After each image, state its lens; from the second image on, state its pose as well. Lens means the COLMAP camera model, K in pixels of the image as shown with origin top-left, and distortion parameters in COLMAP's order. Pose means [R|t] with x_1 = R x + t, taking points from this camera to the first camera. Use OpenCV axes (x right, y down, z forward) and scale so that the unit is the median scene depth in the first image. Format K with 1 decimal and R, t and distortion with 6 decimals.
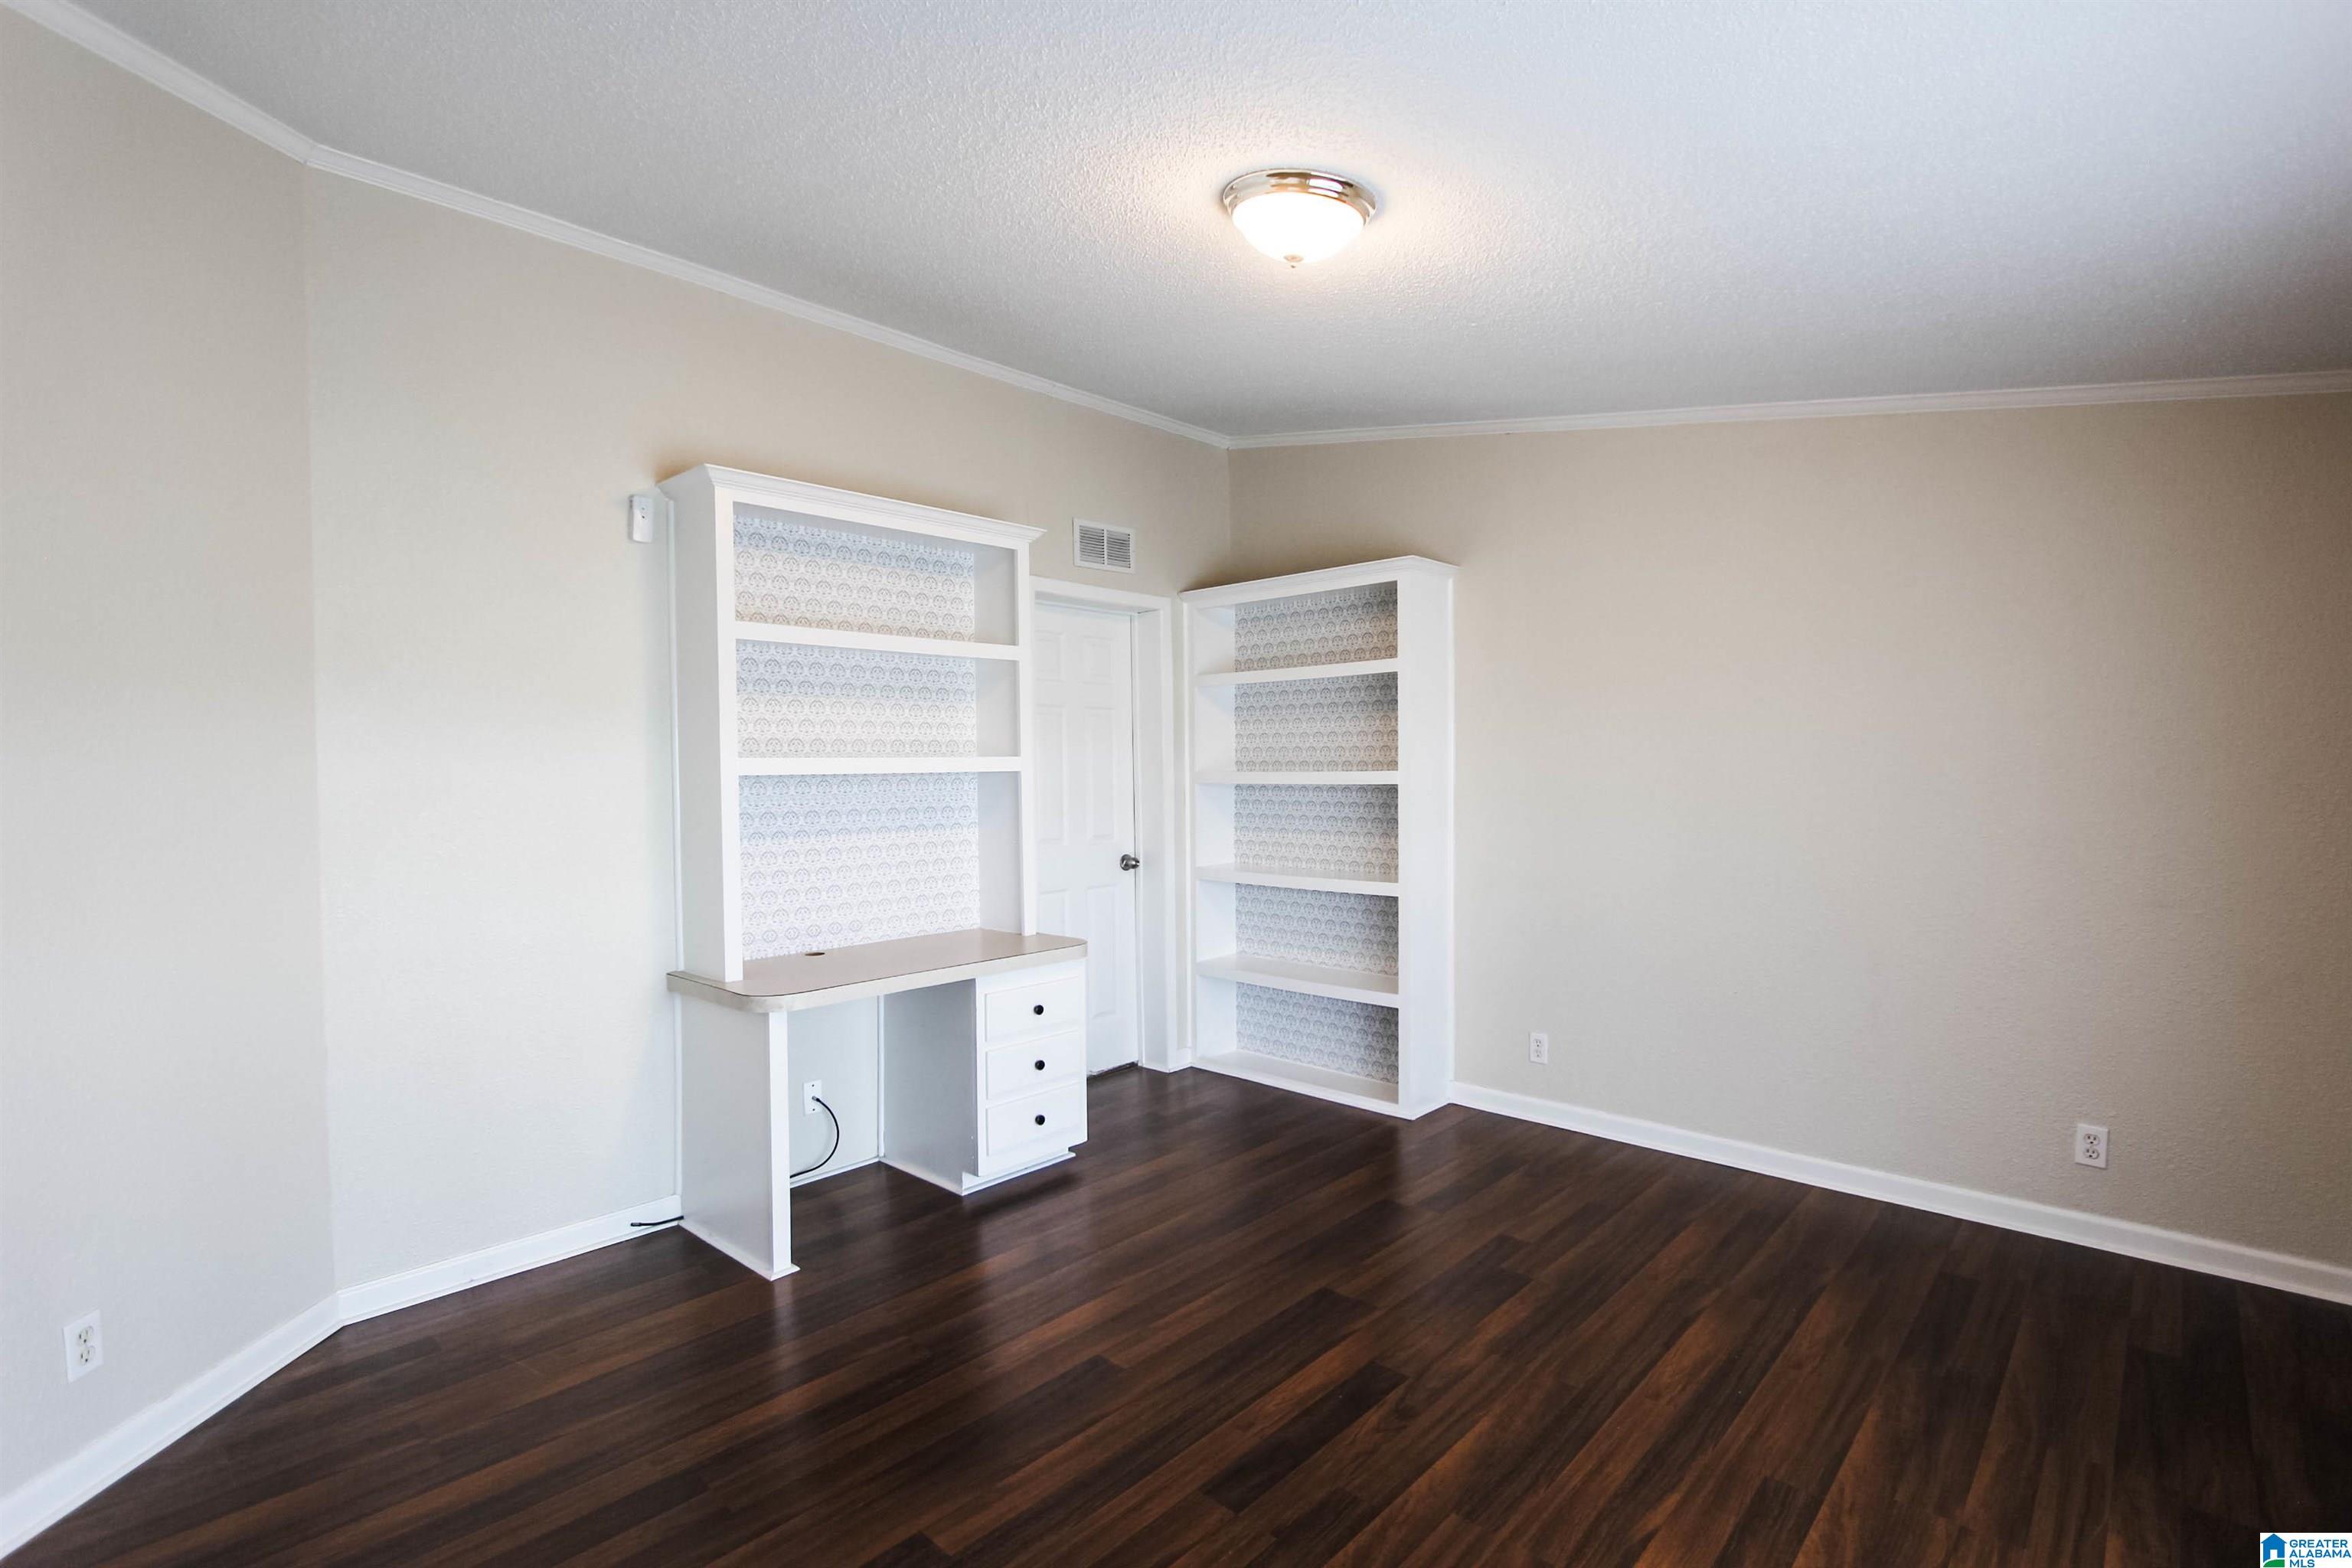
lens RADIAL K [[1085.9, 0, 1181.3], [0, 1085.9, 795.3], [0, 0, 1]] dist [-0.012816, 0.000083]
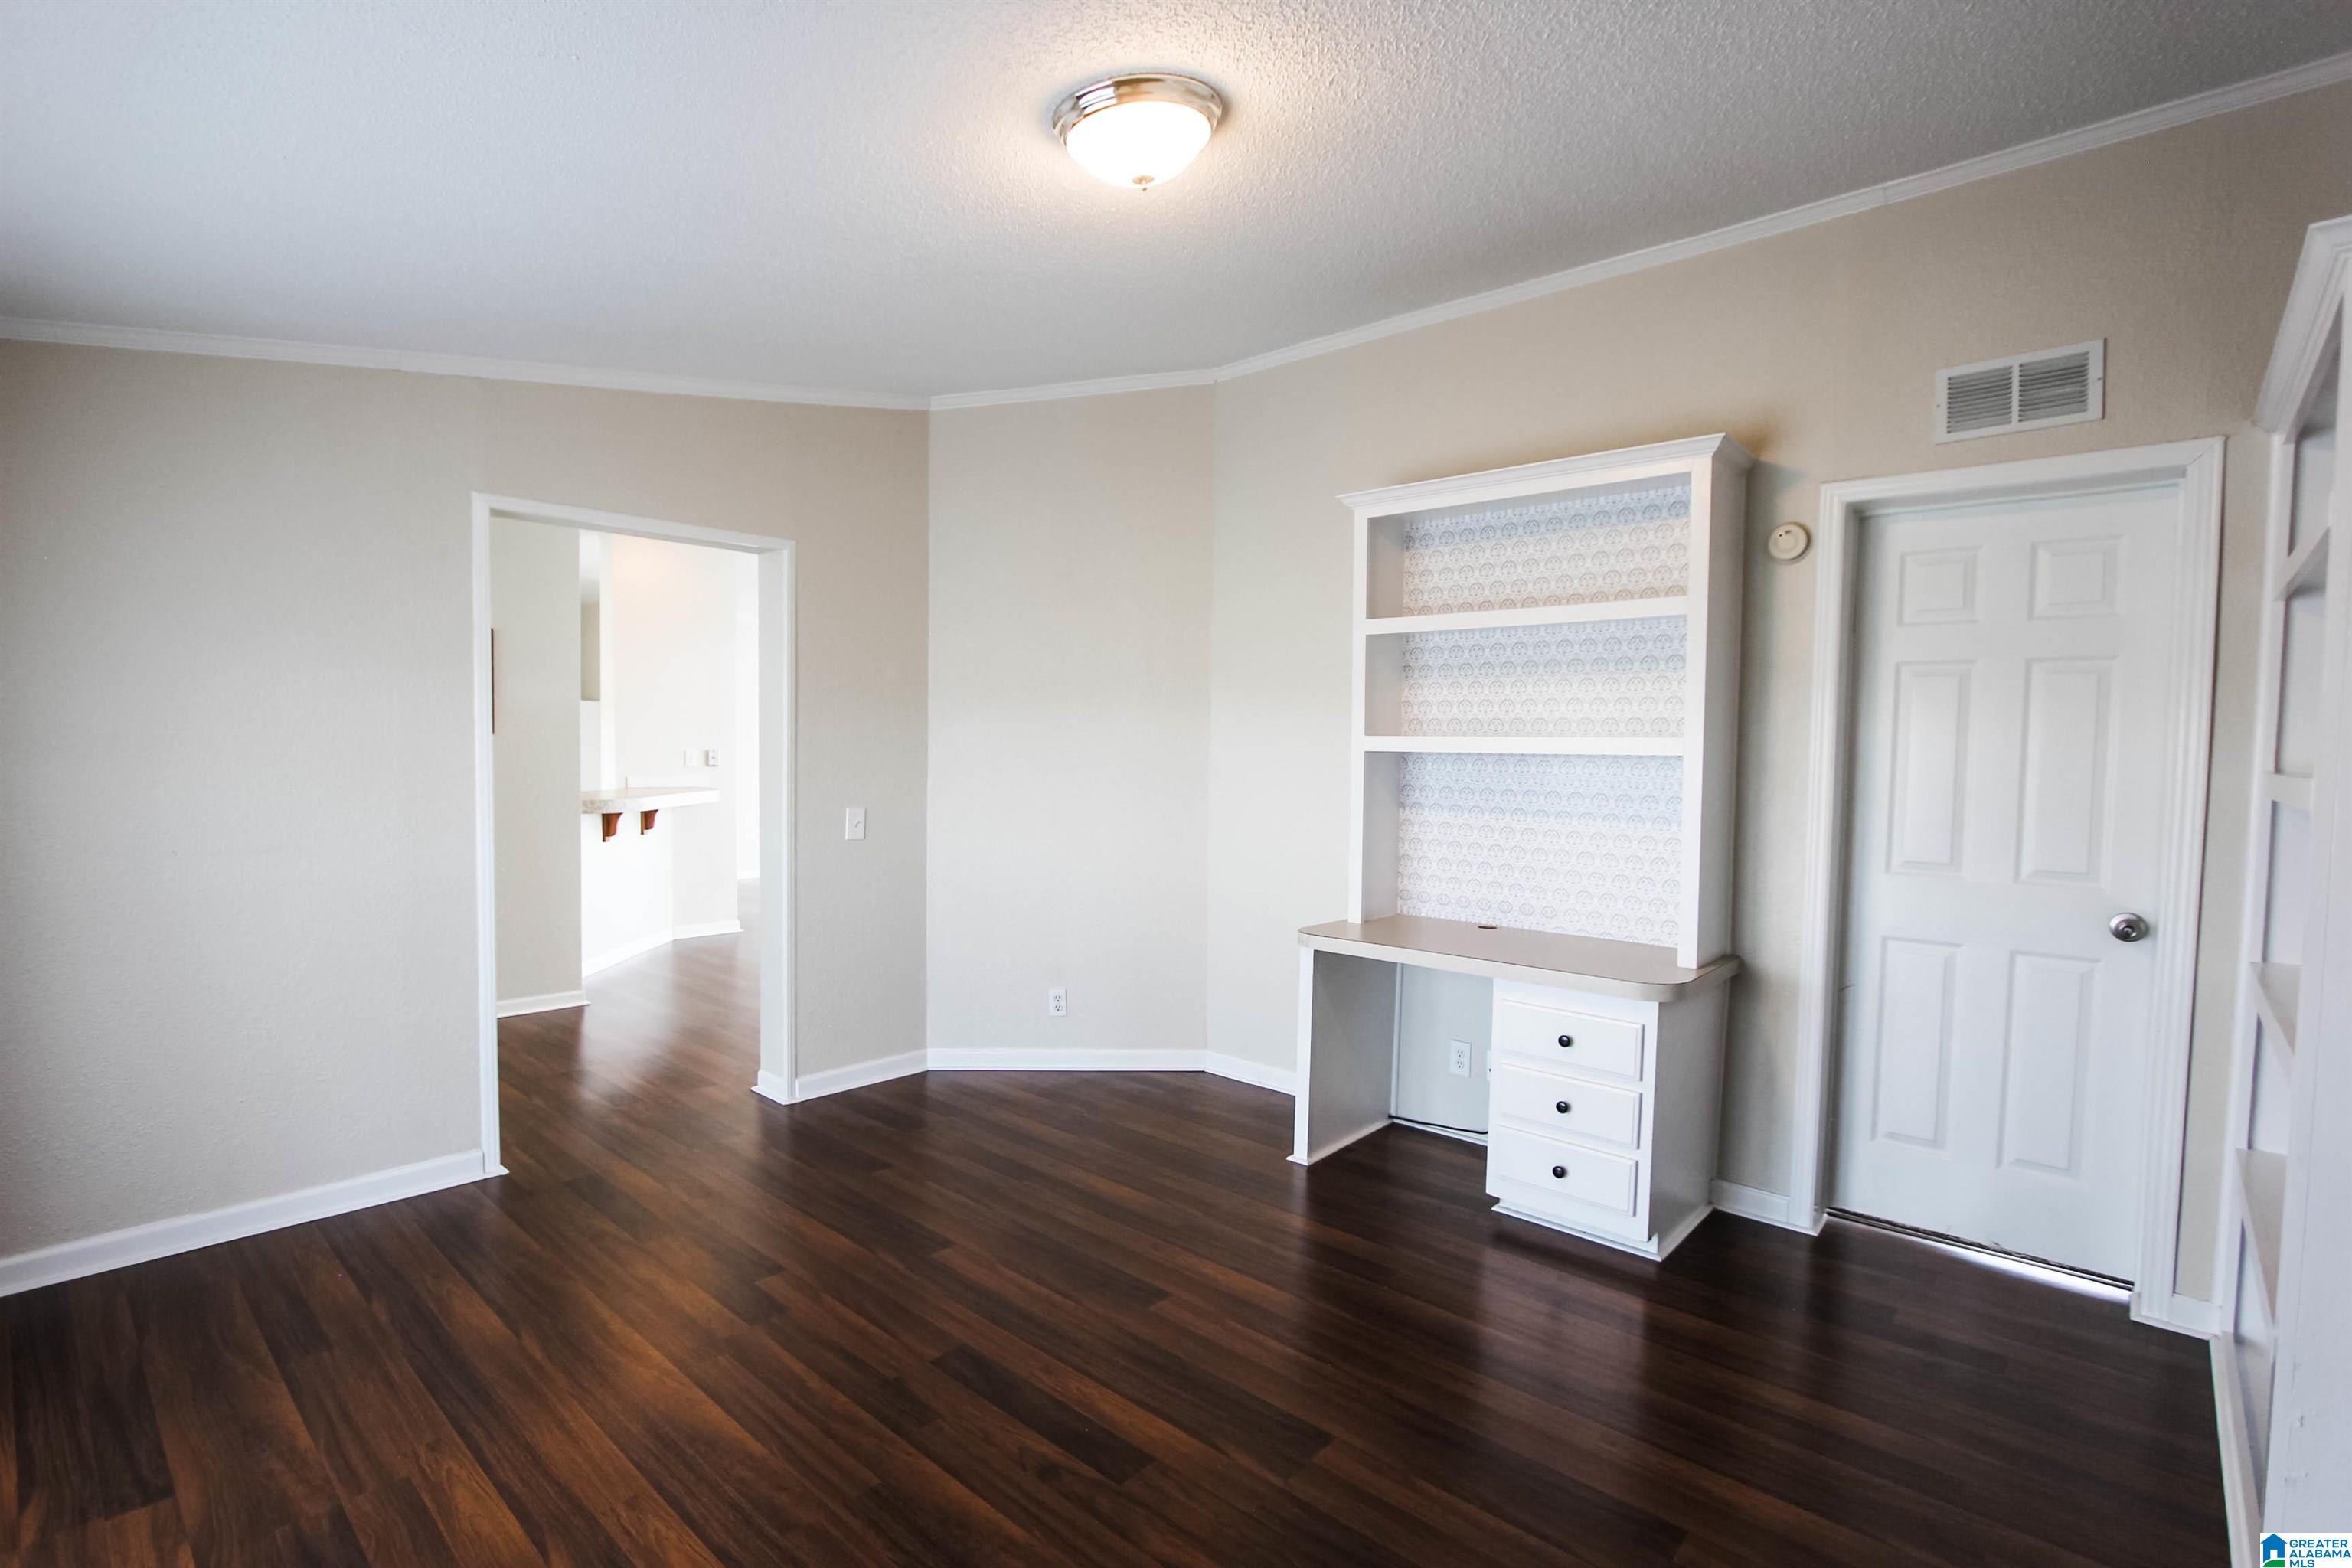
lens RADIAL K [[1085.9, 0, 1181.3], [0, 1085.9, 795.3], [0, 0, 1]] dist [-0.012816, 0.000083]
pose [[0.026636, 0.055491, -0.998104, 0.911283], [-0.042275, 0.997627, 0.054336, -0.030522], [0.998751, 0.040747, 0.028918, 0.907502]]
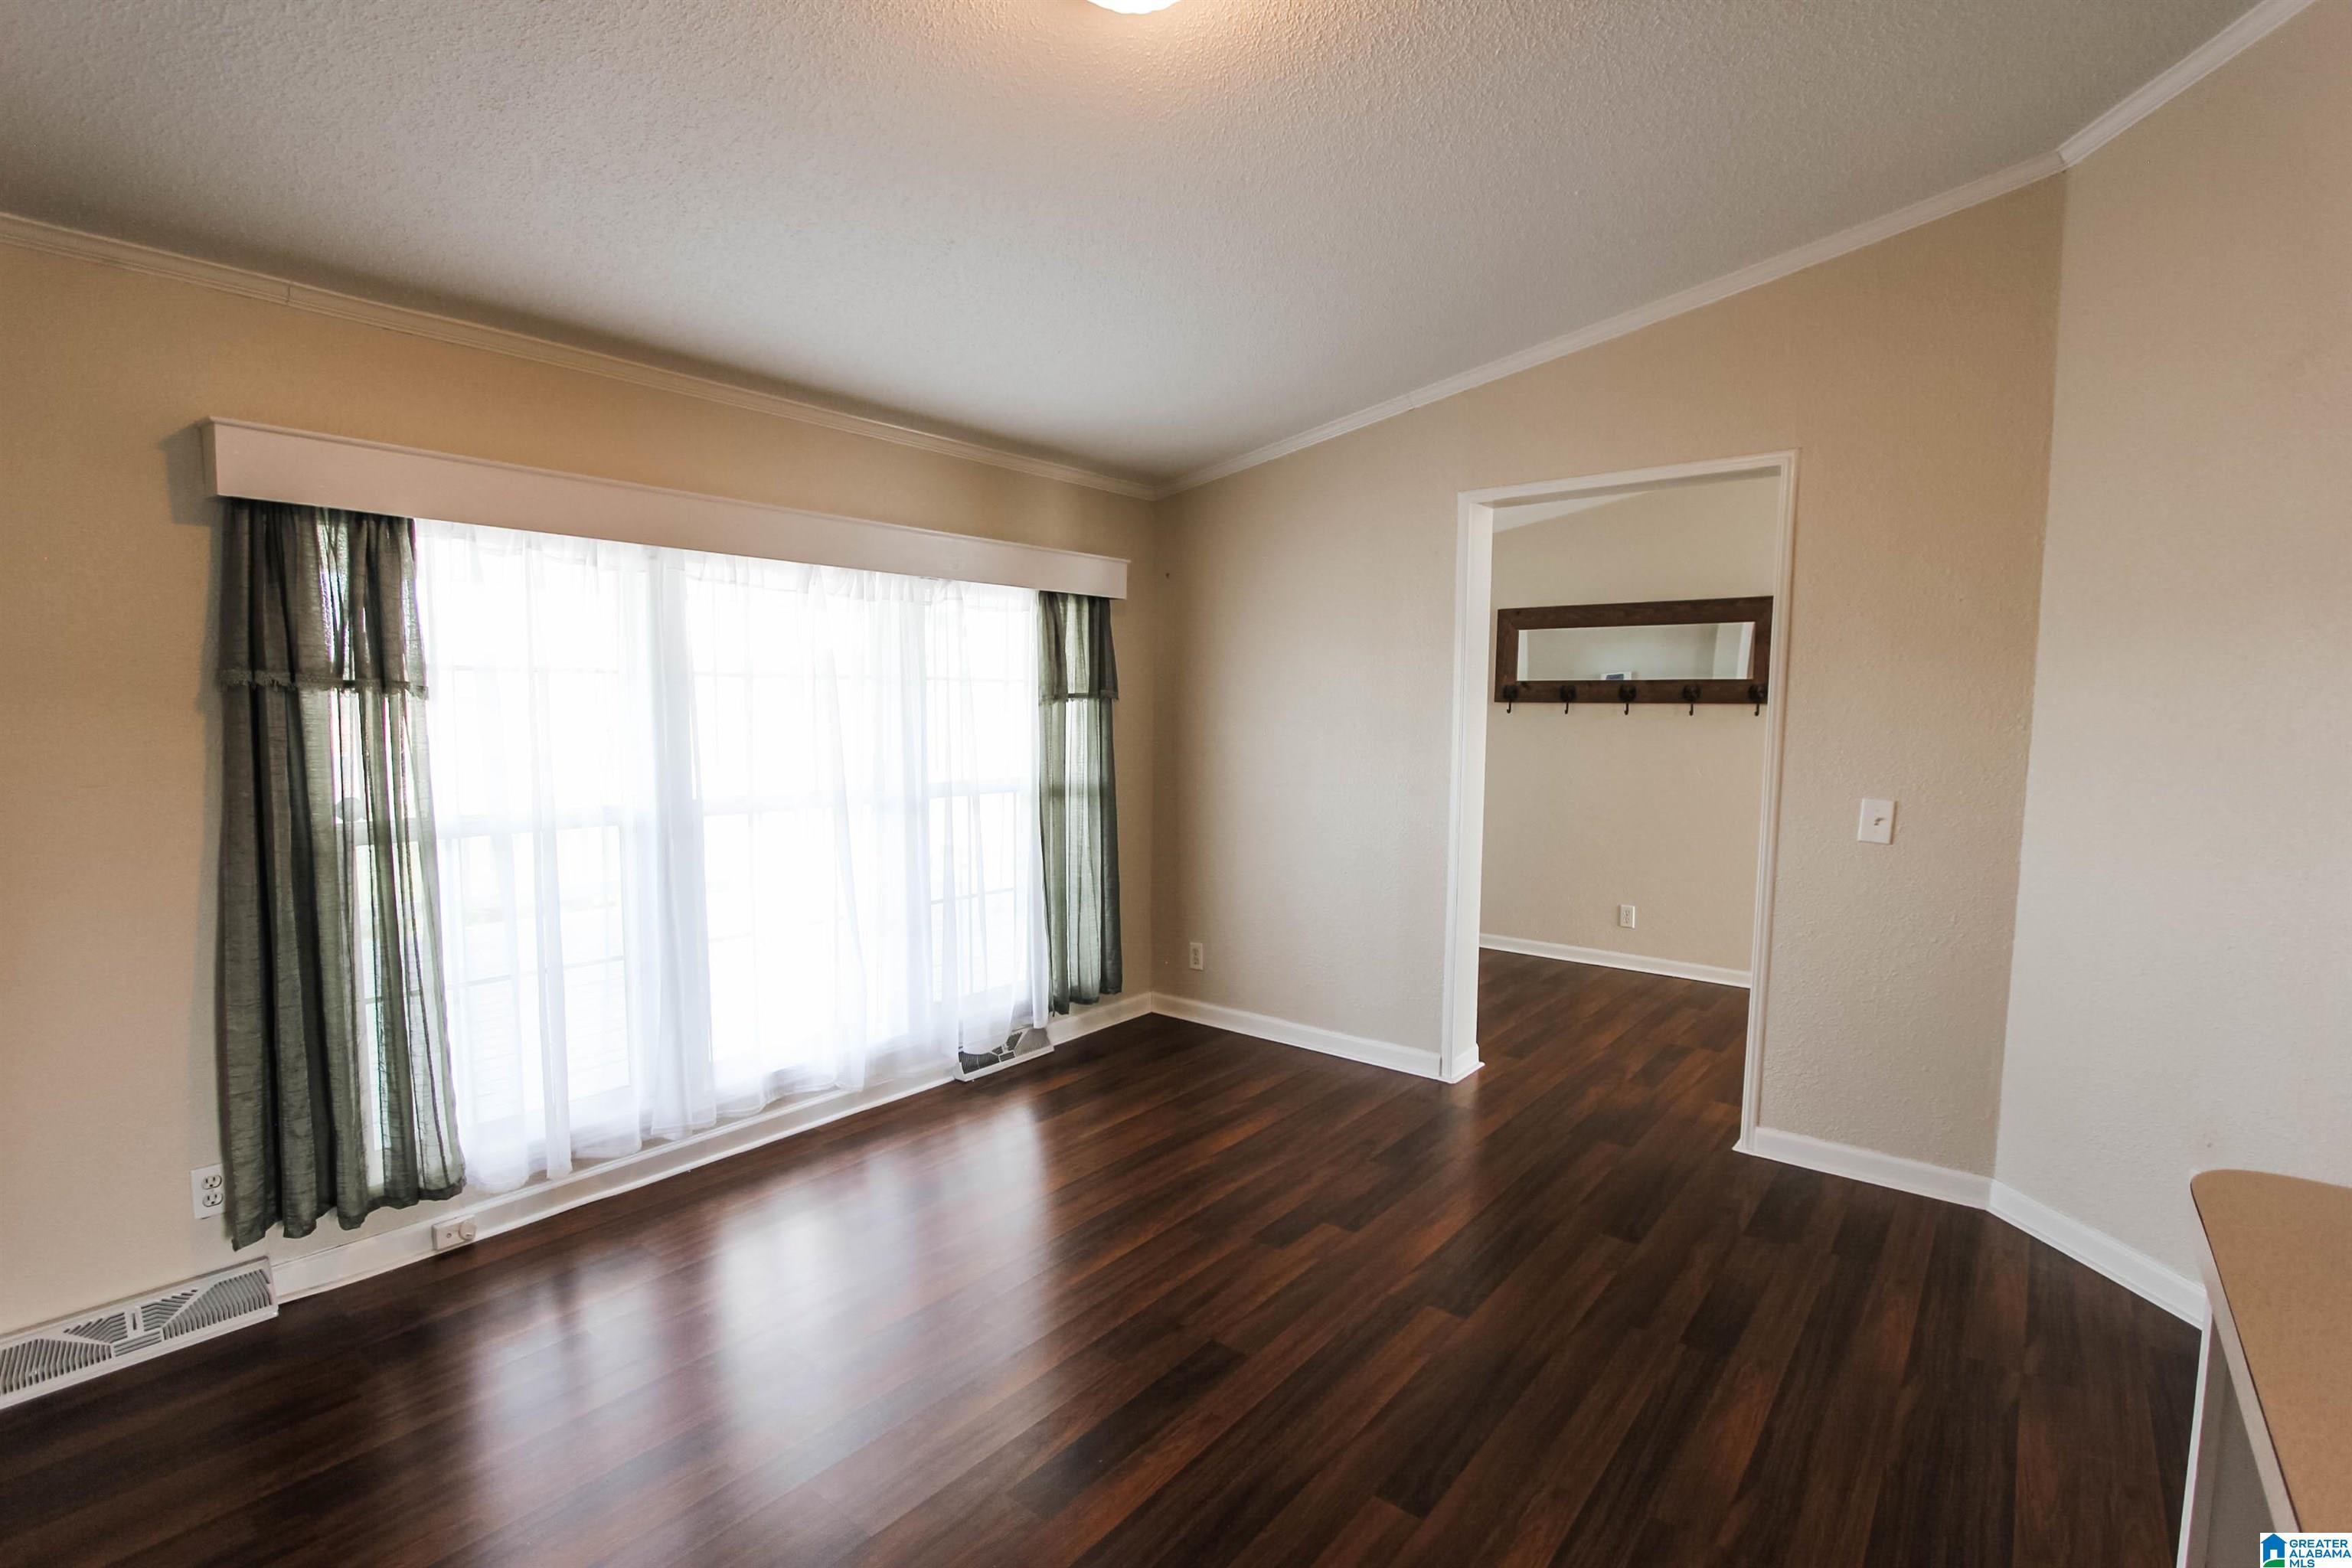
lens RADIAL K [[1085.9, 0, 1181.3], [0, 1085.9, 795.3], [0, 0, 1]] dist [-0.012816, 0.000083]
pose [[-0.997099, 0.012039, -0.075164, 0.123980], [0.003809, 0.994068, 0.108690, -0.035350], [0.076026, 0.108089, -0.991230, 1.558027]]
